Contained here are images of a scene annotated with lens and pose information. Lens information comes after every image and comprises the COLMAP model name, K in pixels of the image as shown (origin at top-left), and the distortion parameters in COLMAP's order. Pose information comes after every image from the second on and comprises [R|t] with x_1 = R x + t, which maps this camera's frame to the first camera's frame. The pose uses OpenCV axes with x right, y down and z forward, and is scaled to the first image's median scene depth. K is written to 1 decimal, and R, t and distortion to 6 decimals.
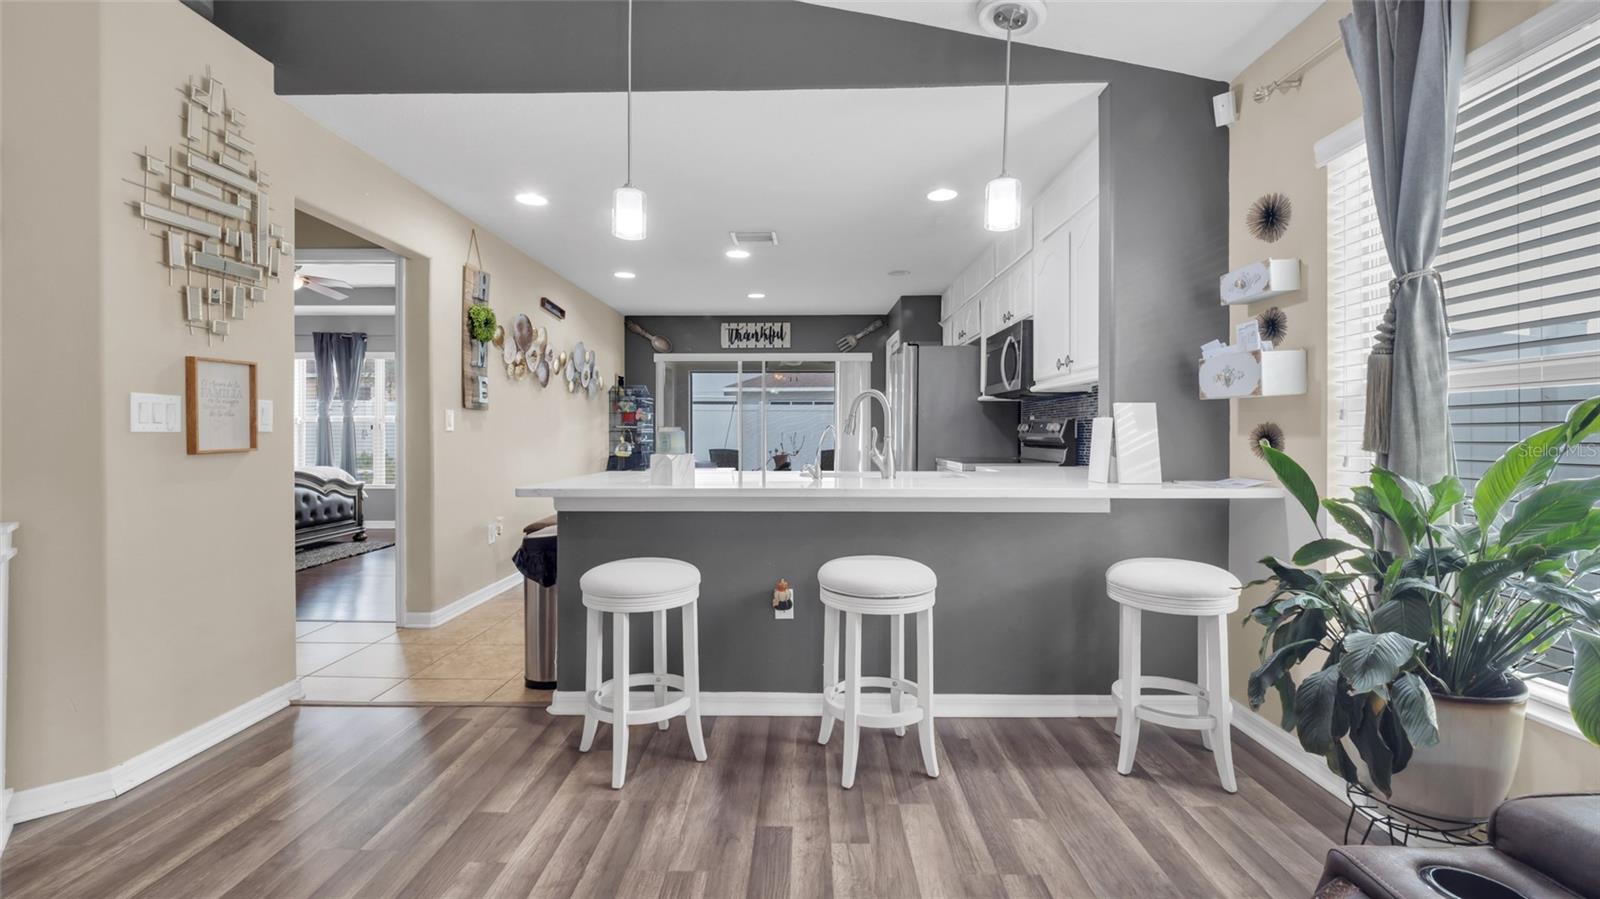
lens RADIAL K [[663.6, 0, 799.2], [0, 663.6, 442.7], [0, 0, 1]] dist [-0.014200, 0.001059]
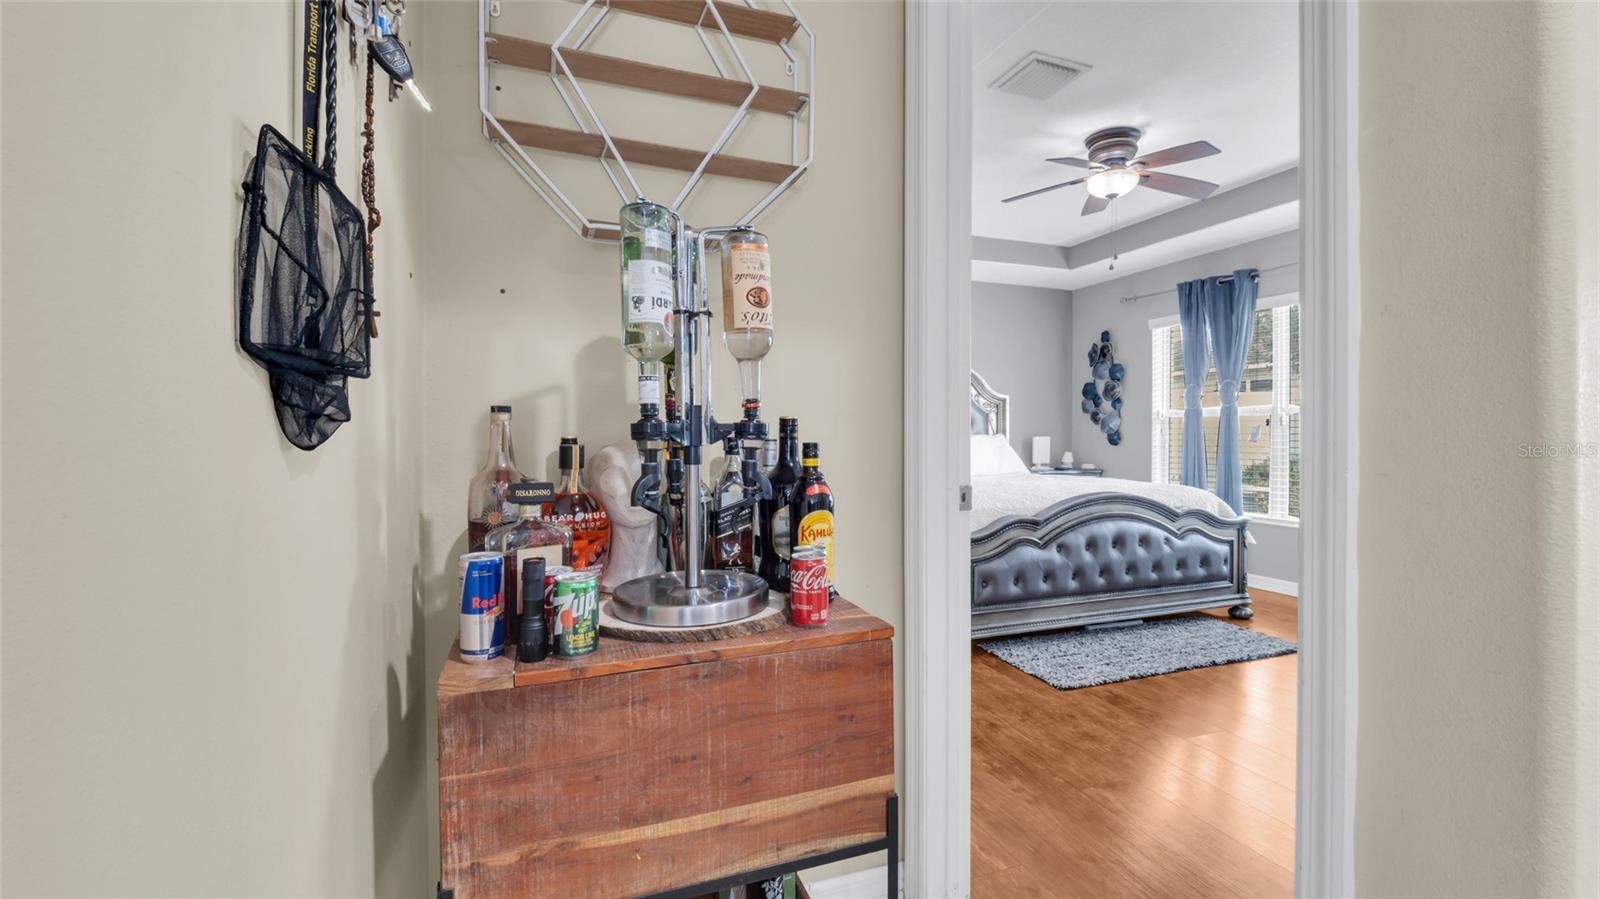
lens RADIAL K [[663.6, 0, 796.0], [0, 663.6, 447.1], [0, 0, 1]] dist [-0.014200, 0.001059]
pose [[0.361089, 0.004806, -0.932519, -0.276901], [-0.016185, 0.999868, -0.001114, 0.006453], [0.932391, 0.015495, 0.361119, 0.439070]]
